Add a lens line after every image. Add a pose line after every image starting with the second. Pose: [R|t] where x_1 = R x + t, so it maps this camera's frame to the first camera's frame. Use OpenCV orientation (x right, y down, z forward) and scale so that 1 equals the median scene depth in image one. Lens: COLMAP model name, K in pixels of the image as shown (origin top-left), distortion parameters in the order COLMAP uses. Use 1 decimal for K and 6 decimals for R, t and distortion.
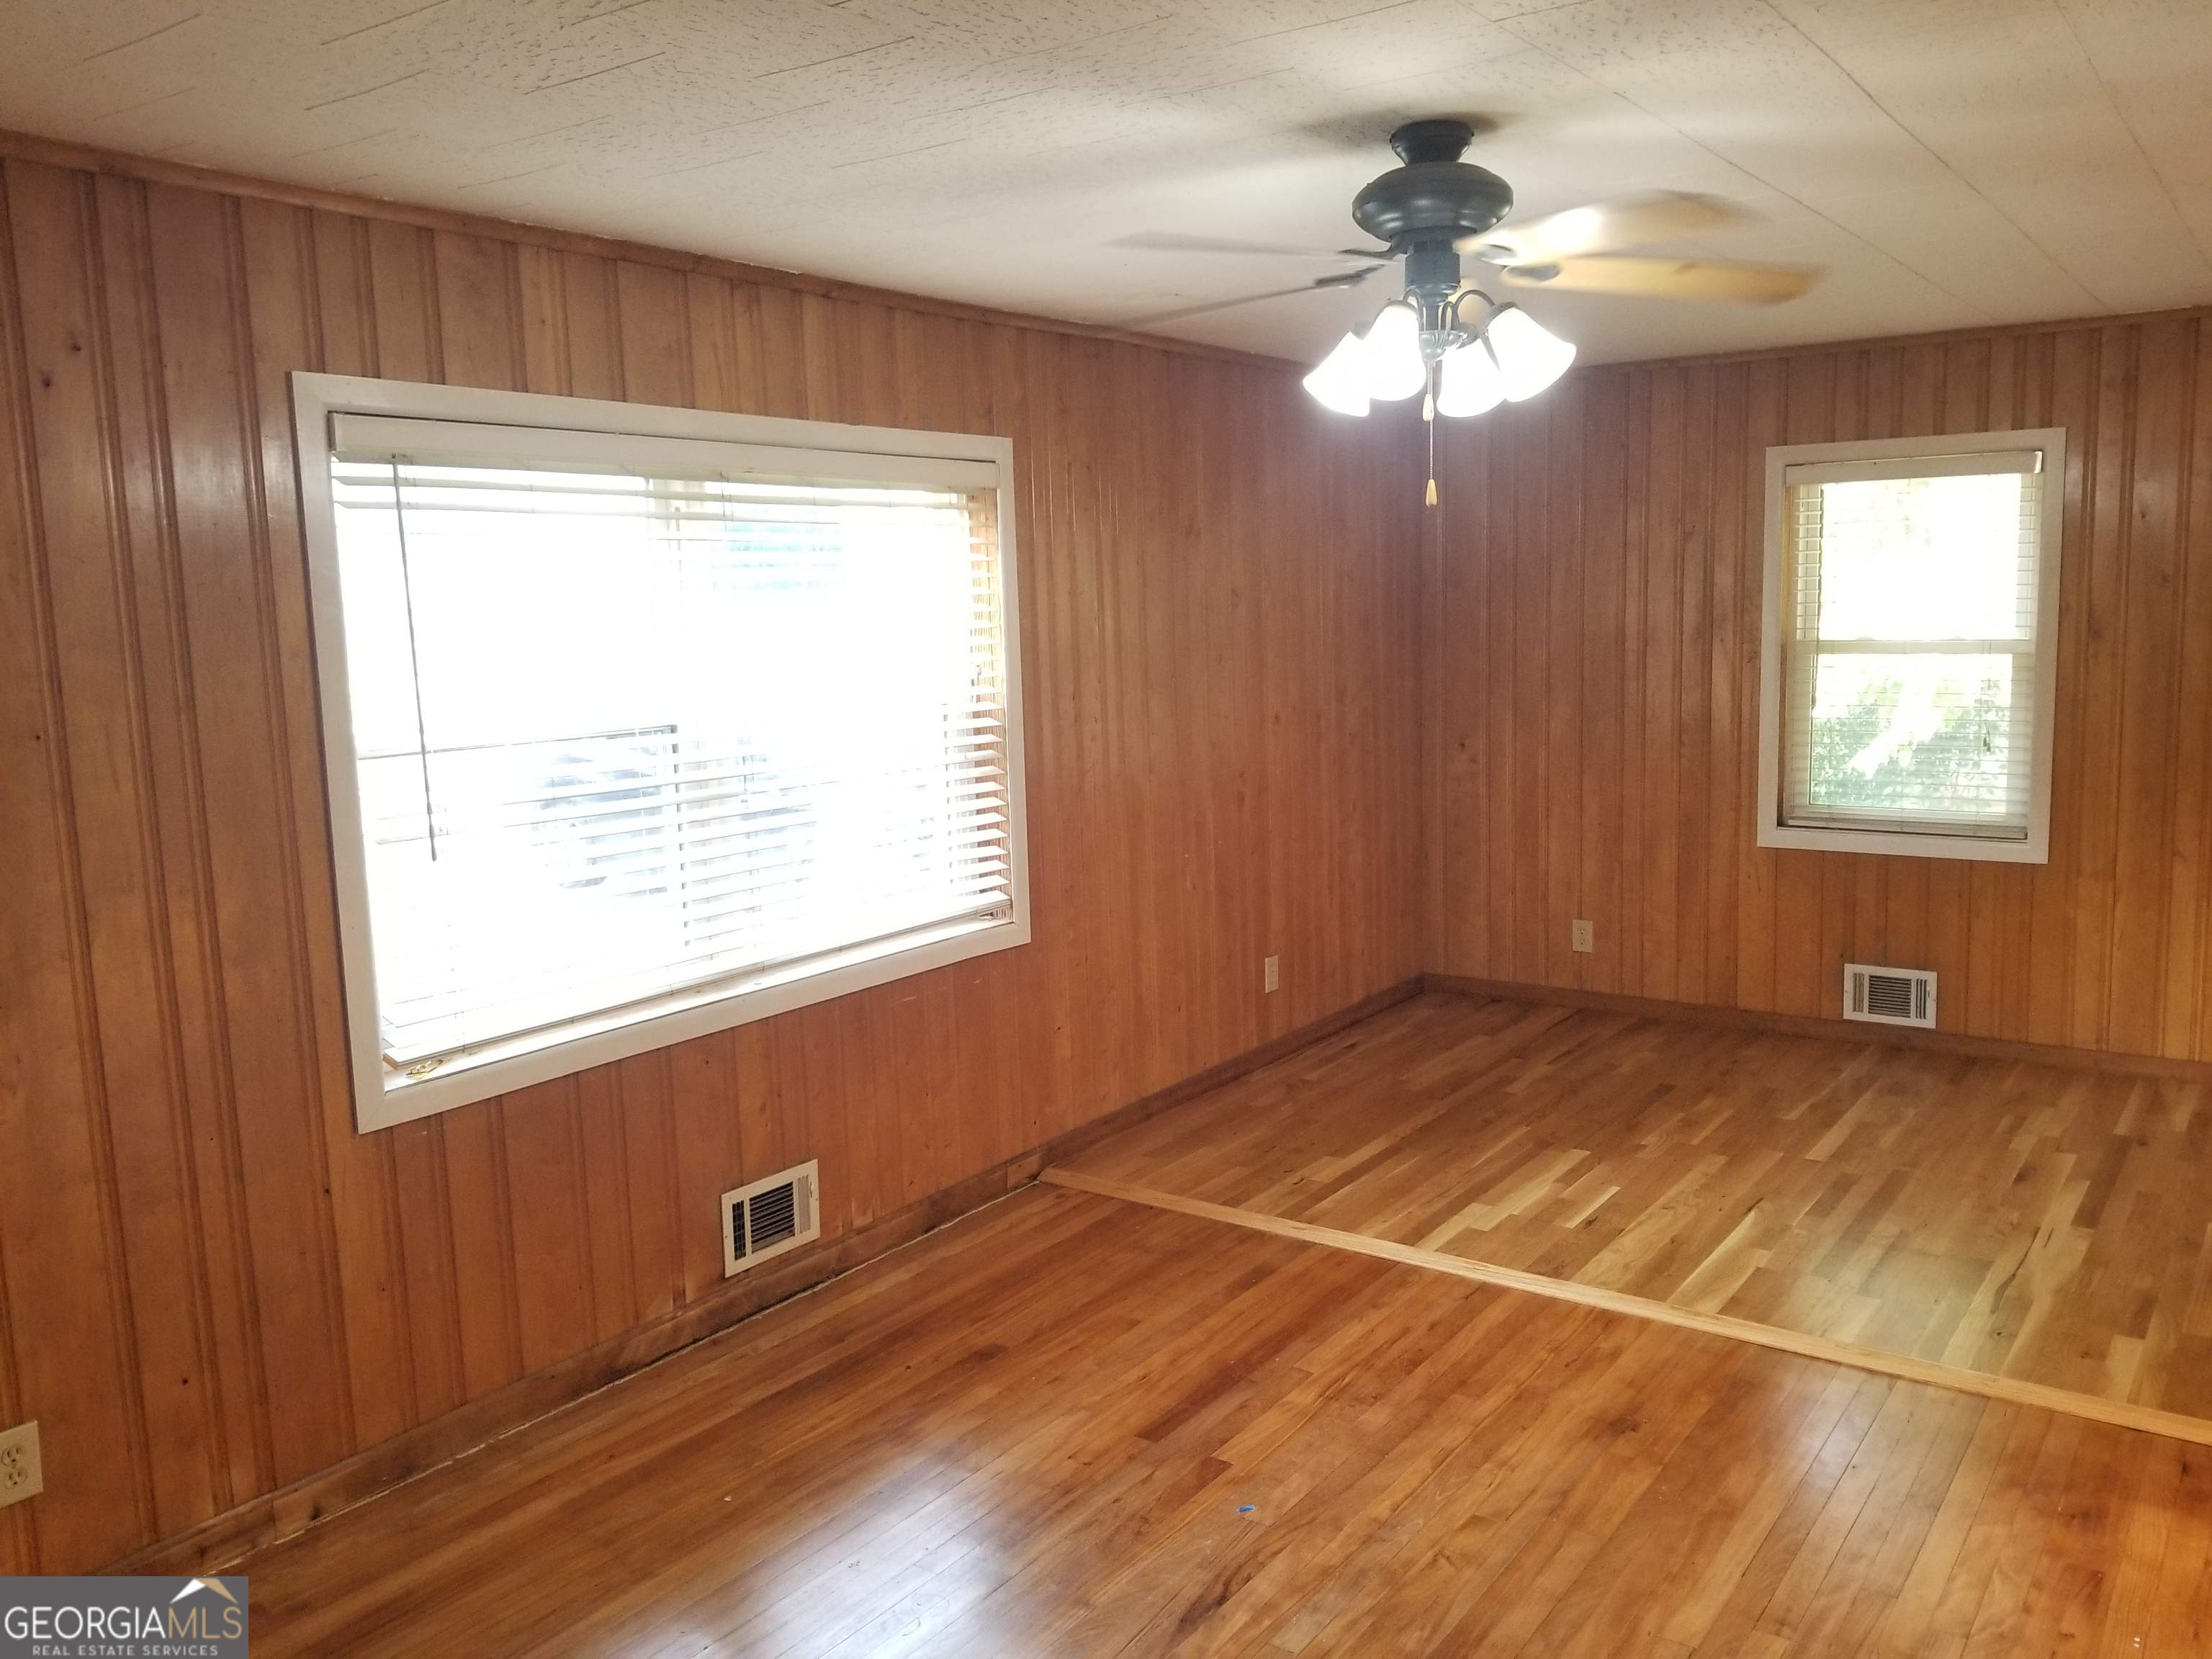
lens RADIAL K [[1734.4, 0, 1106.0], [0, 1734.4, 829.5], [0, 0, 1]] dist [0.044508, -0.002812]
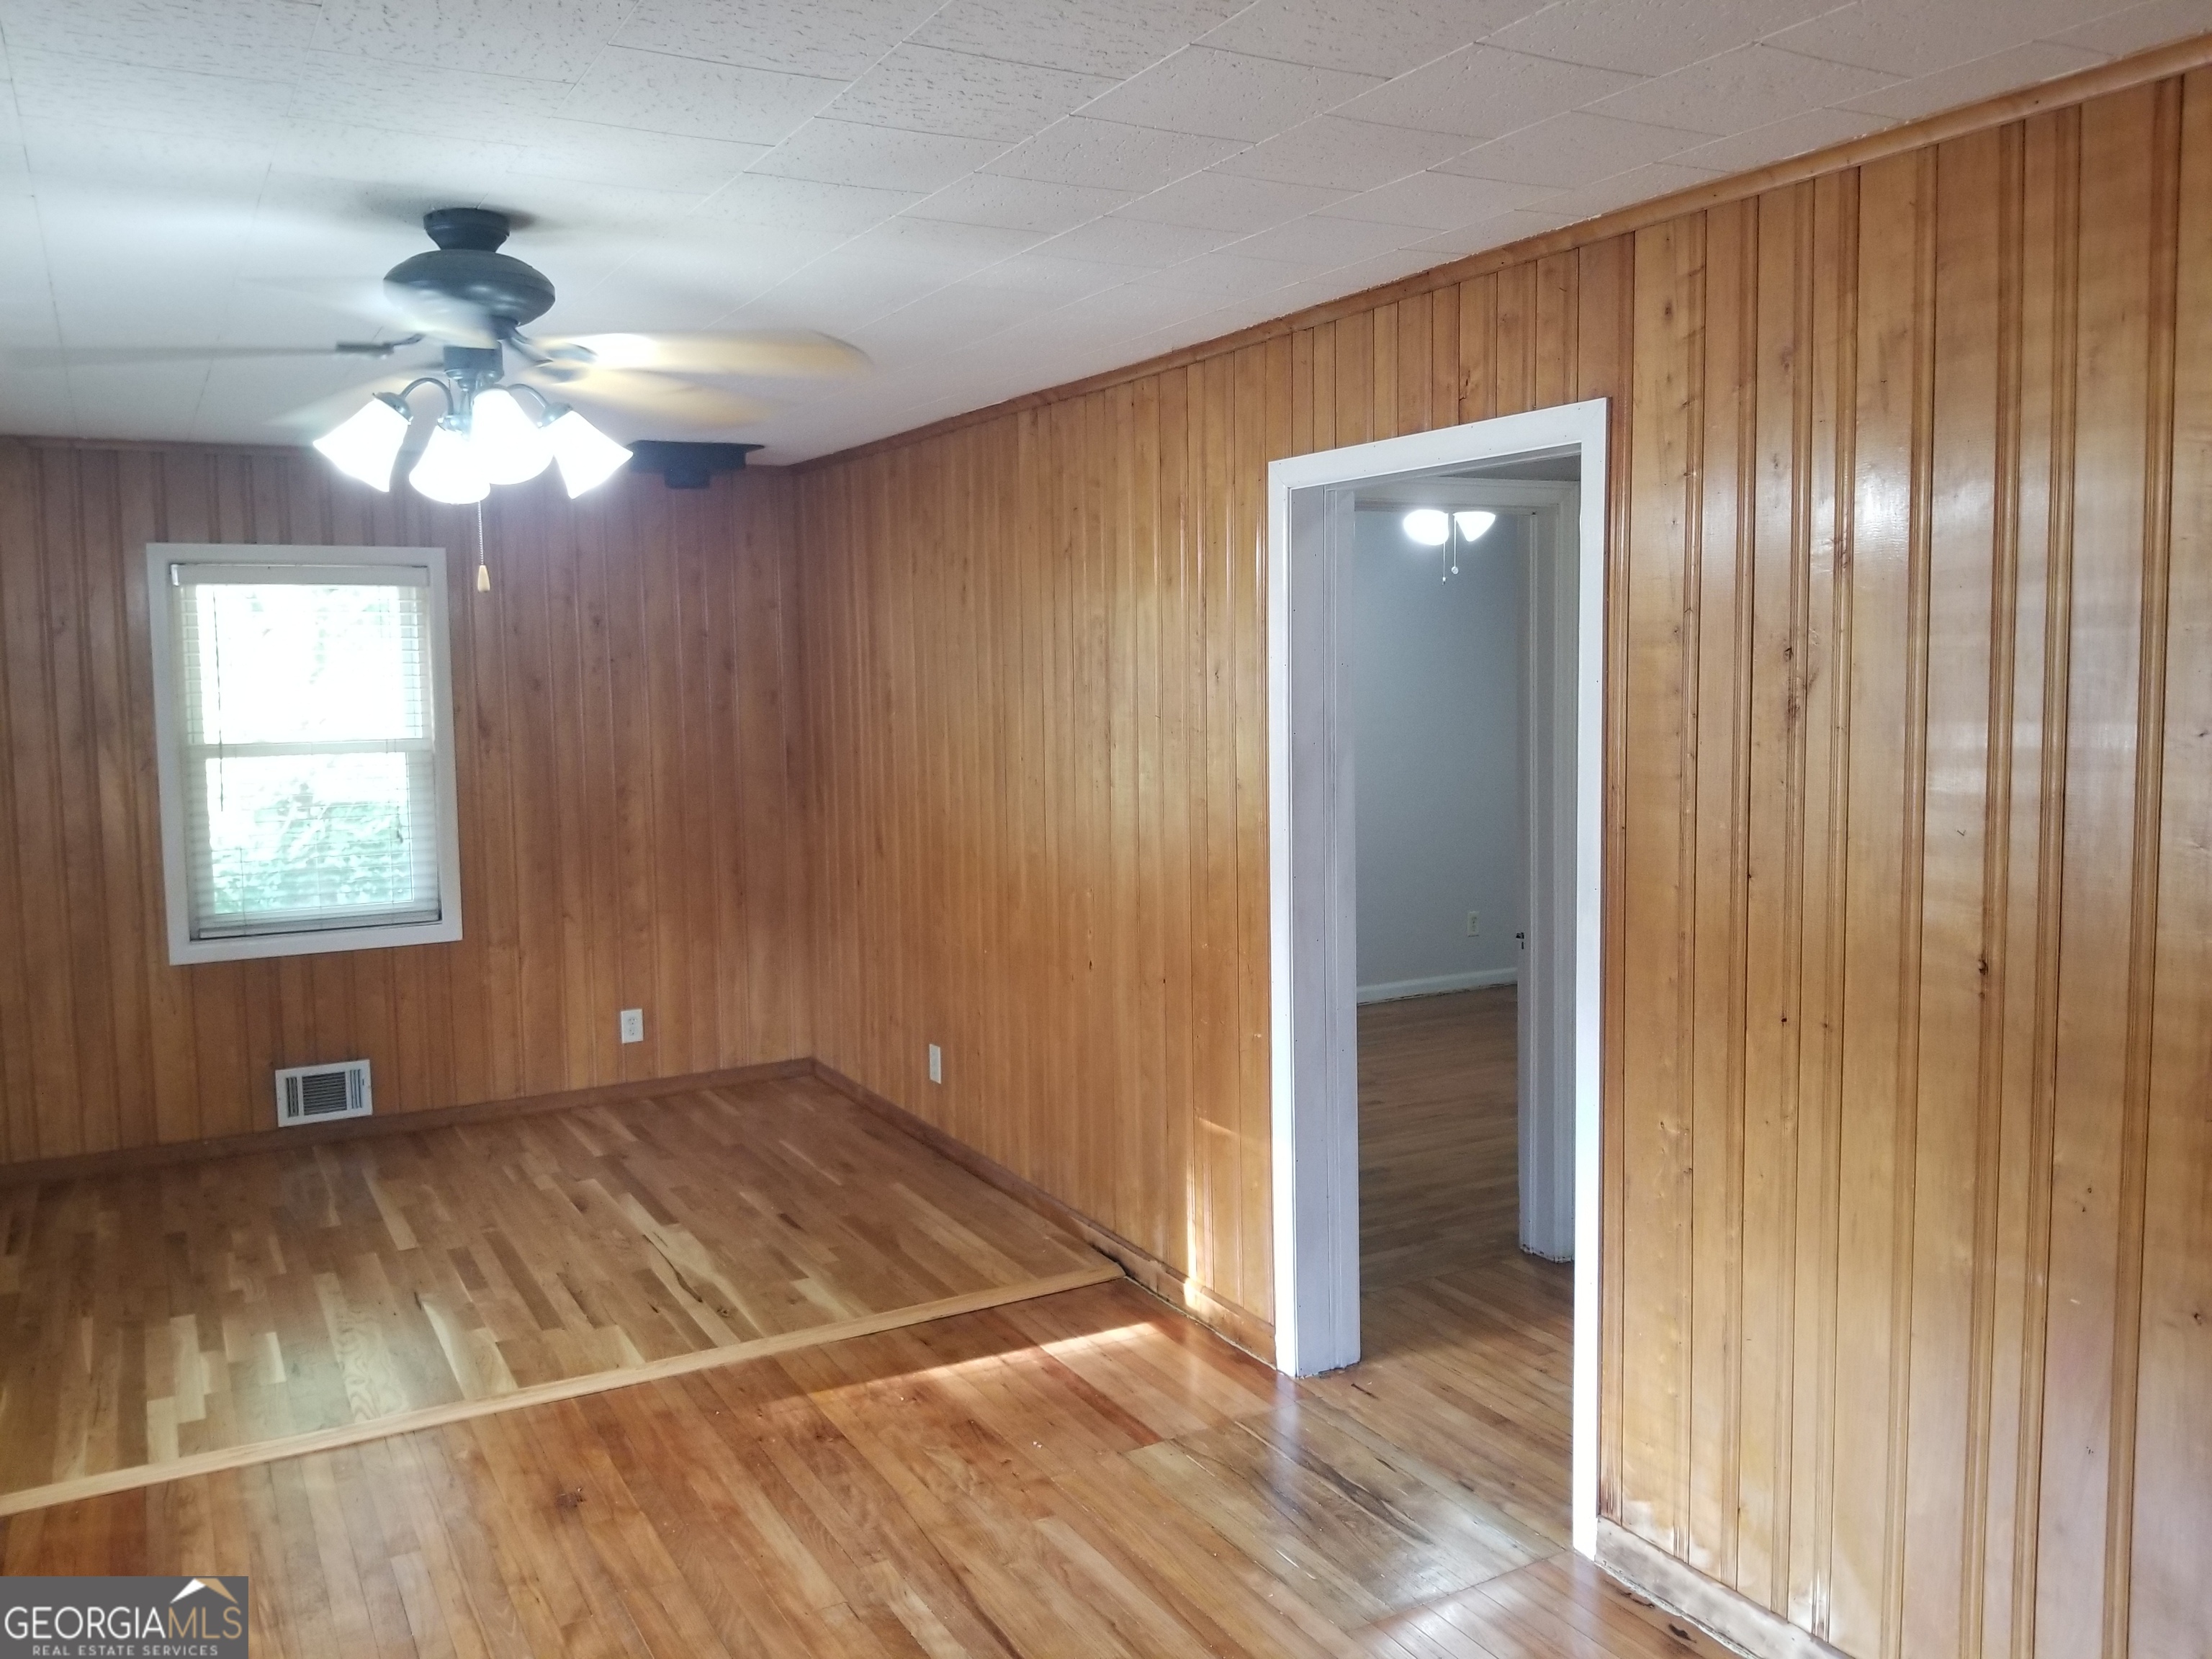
lens RADIAL K [[1794.2, 0, 1112.2], [0, 1794.2, 798.8], [0, 0, 1]] dist [0.001382, 0.000096]
pose [[0.432055, -0.050784, 0.900416, -0.299863], [0.126691, 0.991930, -0.004846, -0.011179], [-0.892904, 0.116168, 0.435002, 0.136811]]
